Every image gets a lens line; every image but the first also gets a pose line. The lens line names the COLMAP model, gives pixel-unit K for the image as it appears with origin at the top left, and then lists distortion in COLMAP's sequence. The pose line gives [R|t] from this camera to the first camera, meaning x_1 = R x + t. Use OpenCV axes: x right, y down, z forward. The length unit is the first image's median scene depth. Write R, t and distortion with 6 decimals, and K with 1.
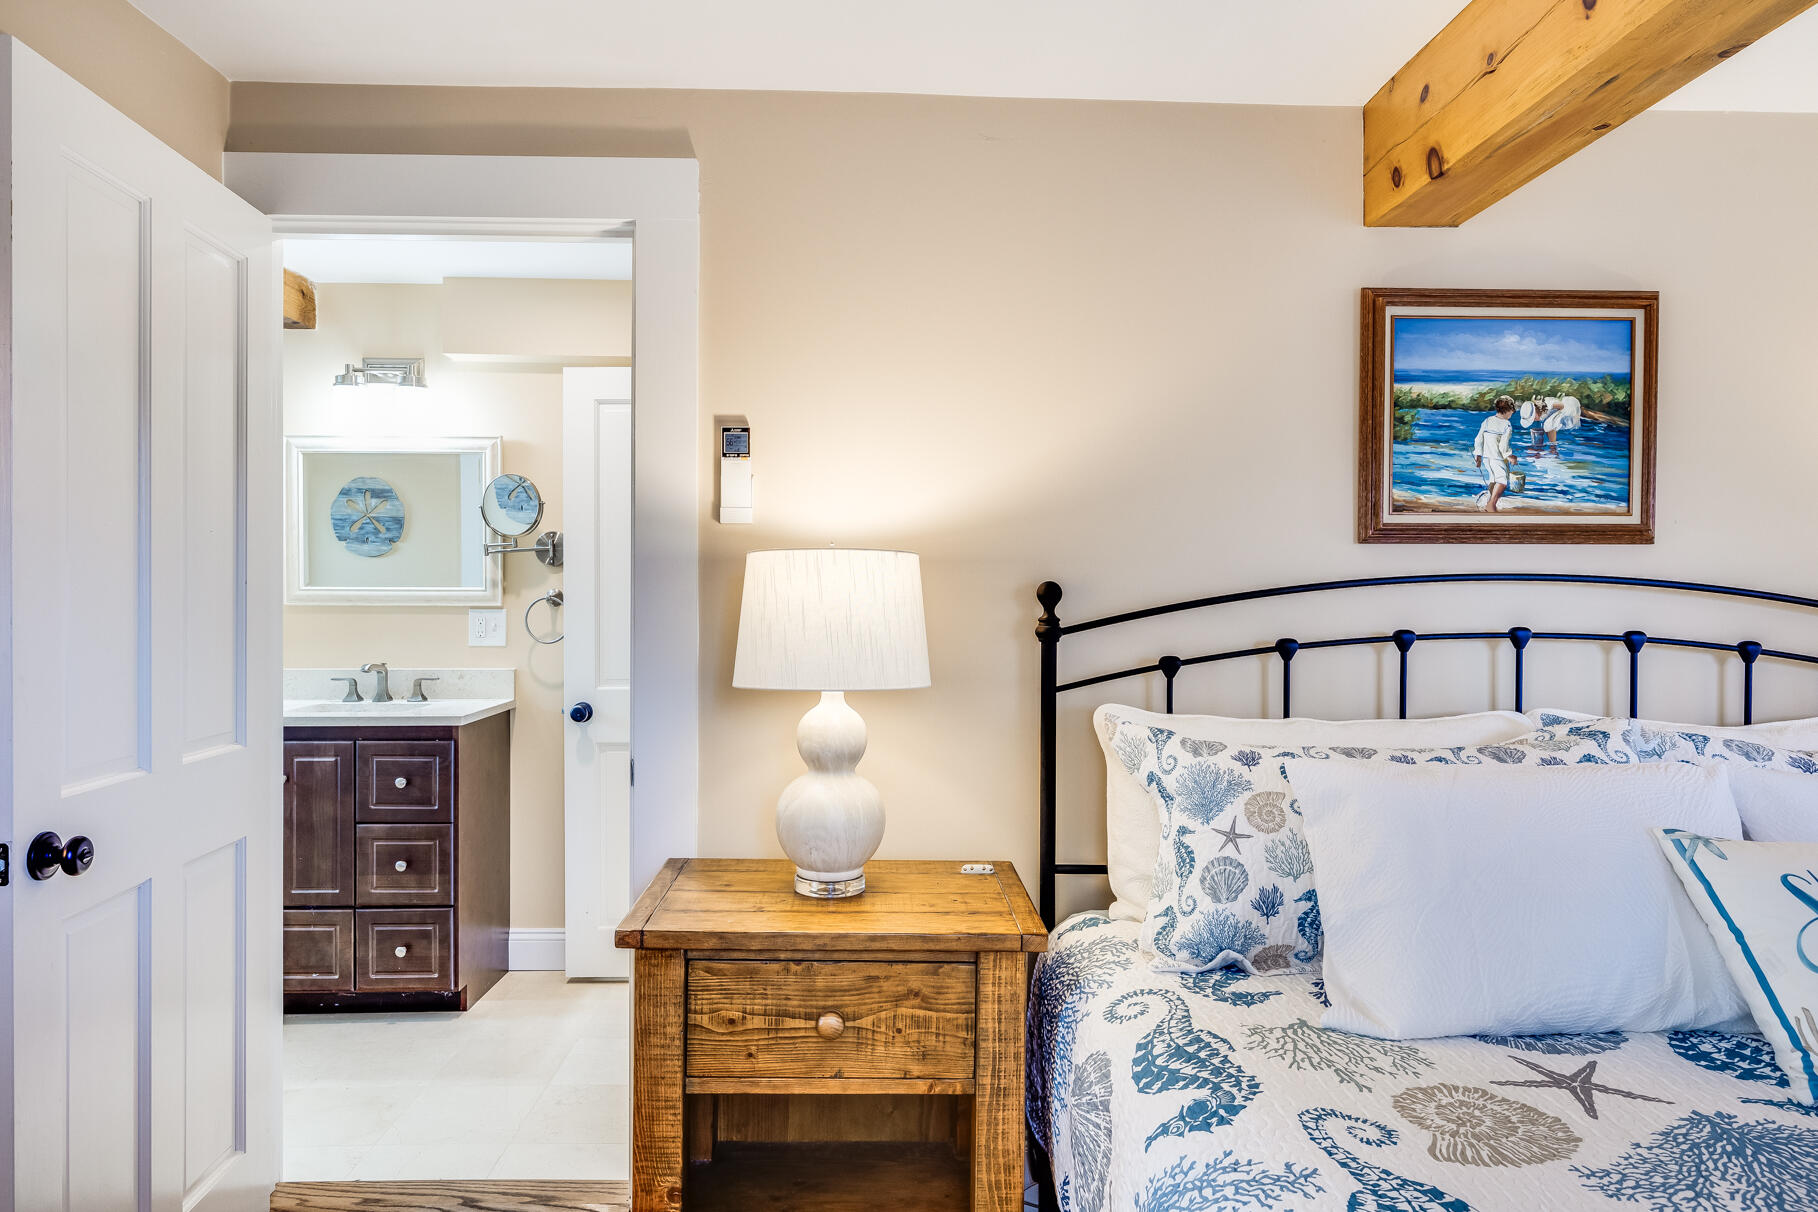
lens RADIAL K [[1148.2, 0, 907.8], [0, 1148.2, 596.8], [0, 0, 1]] dist [0.005271, 0.002911]
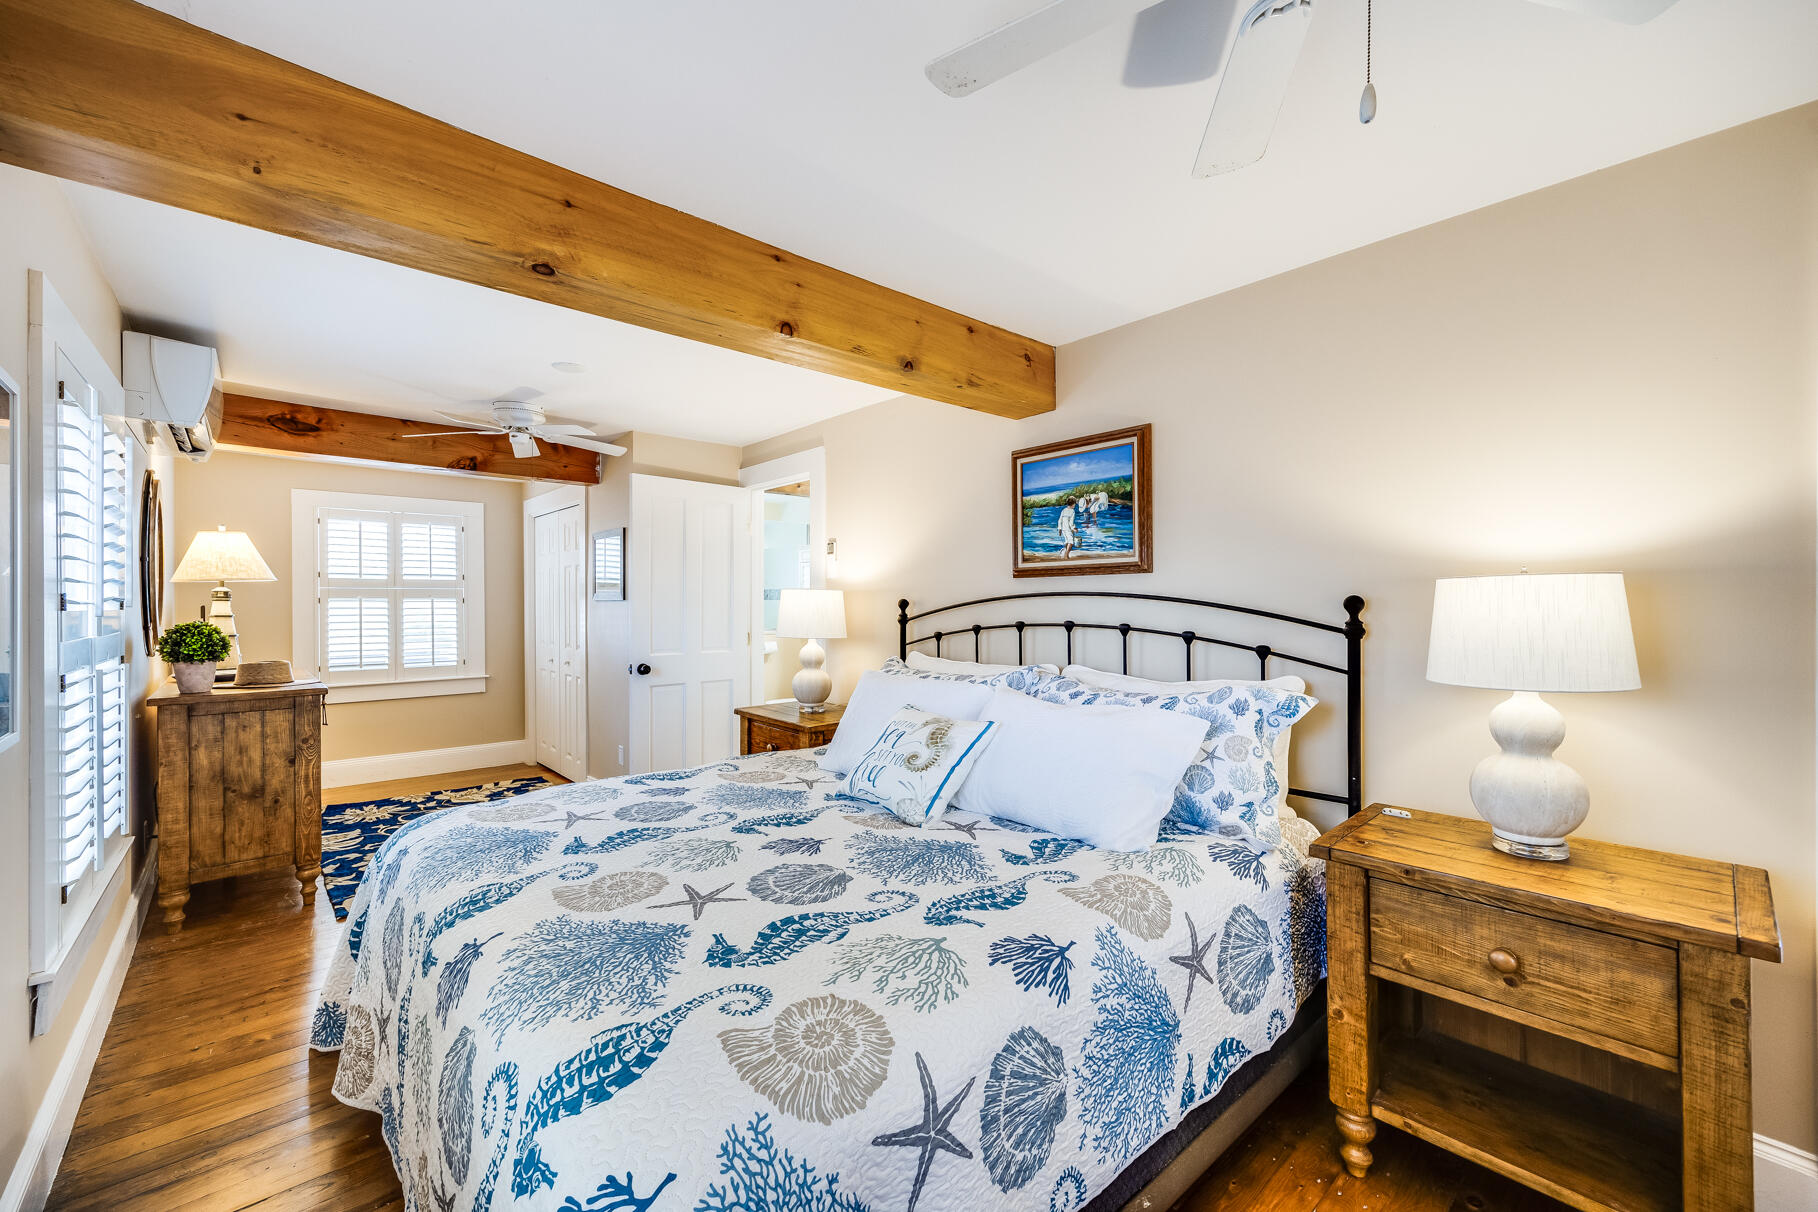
lens RADIAL K [[737.9, 0, 909.4], [0, 737.9, 607.2], [0, 0, 1]] dist [0.008589, 0.000213]
pose [[0.629873, -0.002634, -0.776694, 1.291799], [-0.001846, 0.999986, -0.004888, 0.010798], [0.776696, 0.004513, 0.629860, 0.046213]]
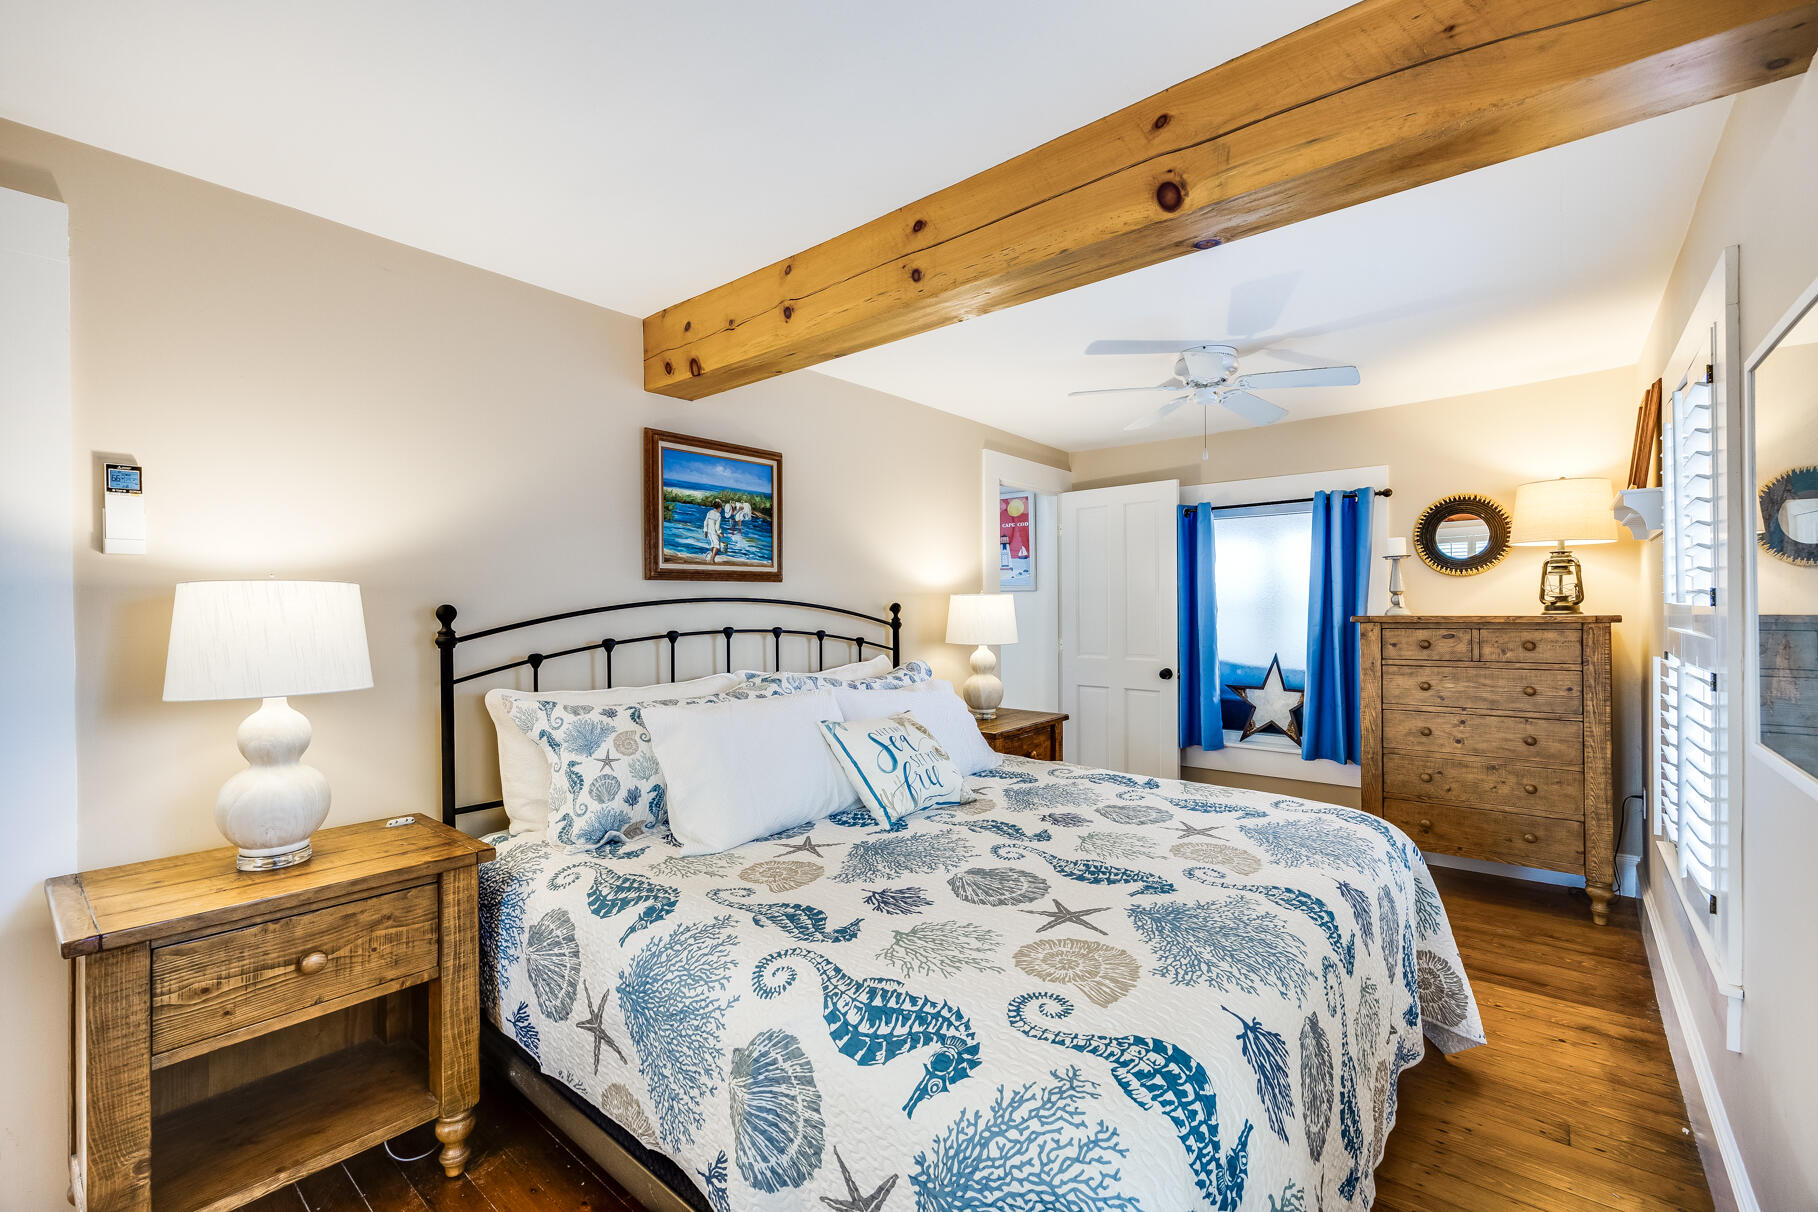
lens RADIAL K [[787.0, 0, 908.8], [0, 787.0, 602.7], [0, 0, 1]] dist [0.001694, 0.000129]
pose [[0.661012, -0.008610, 0.750326, -0.215300], [0.016887, 0.999852, -0.003404, -0.002919], [-0.750185, 0.014921, 0.661059, -0.043121]]
